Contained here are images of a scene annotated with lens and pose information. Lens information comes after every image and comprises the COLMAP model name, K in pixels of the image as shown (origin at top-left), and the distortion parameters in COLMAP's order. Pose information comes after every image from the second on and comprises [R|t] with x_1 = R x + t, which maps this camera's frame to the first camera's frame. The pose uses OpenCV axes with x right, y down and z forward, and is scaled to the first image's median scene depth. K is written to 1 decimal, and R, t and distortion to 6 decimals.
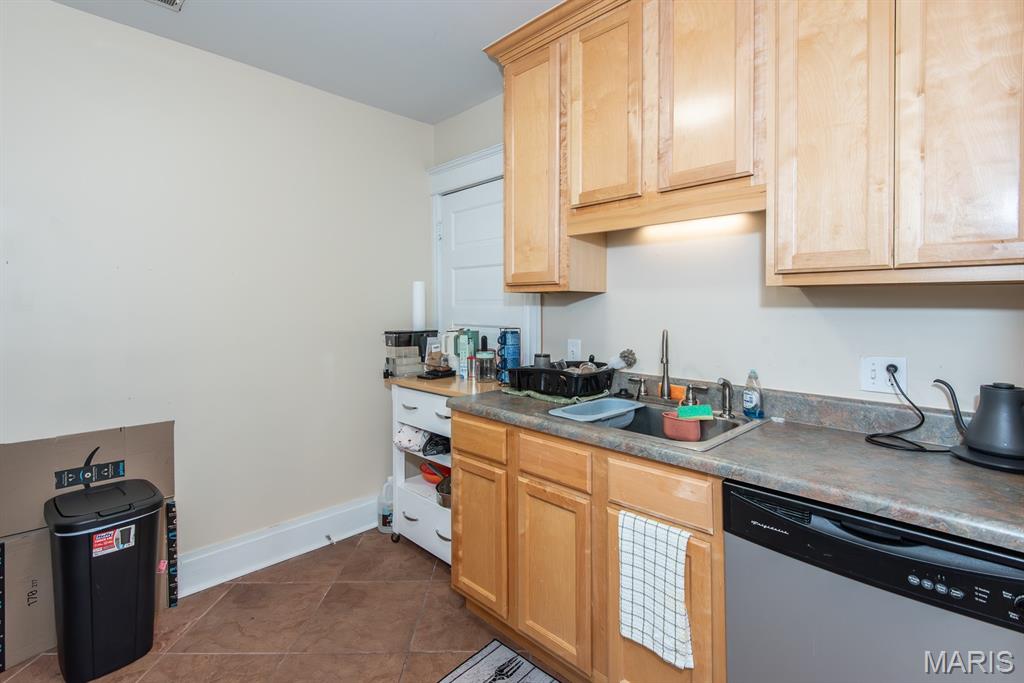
lens RADIAL K [[480.0, 0, 510.5], [0, 480.0, 312.0], [0, 0, 1]] dist [0.026845, -0.010526]
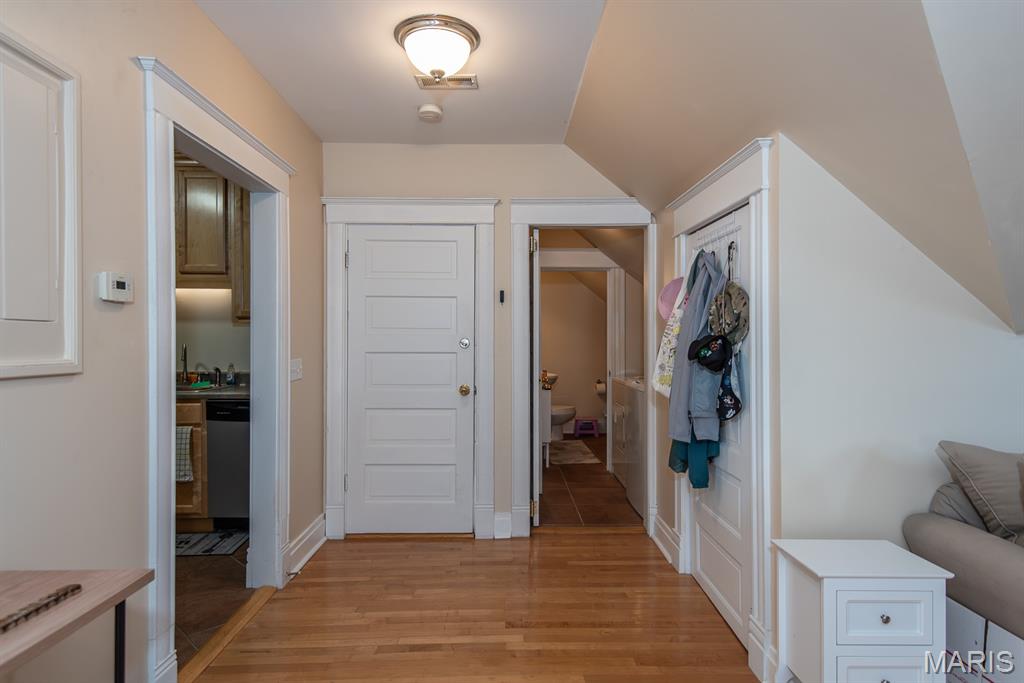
lens RADIAL K [[578.6, 0, 510.2], [0, 578.6, 339.3], [0, 0, 1]] dist [0.006257, 0.000301]
pose [[0.697553, -0.002261, 0.716530, -0.369454], [0.004937, 0.999986, -0.001651, 0.028819], [-0.716517, 0.004689, 0.697554, -1.343388]]
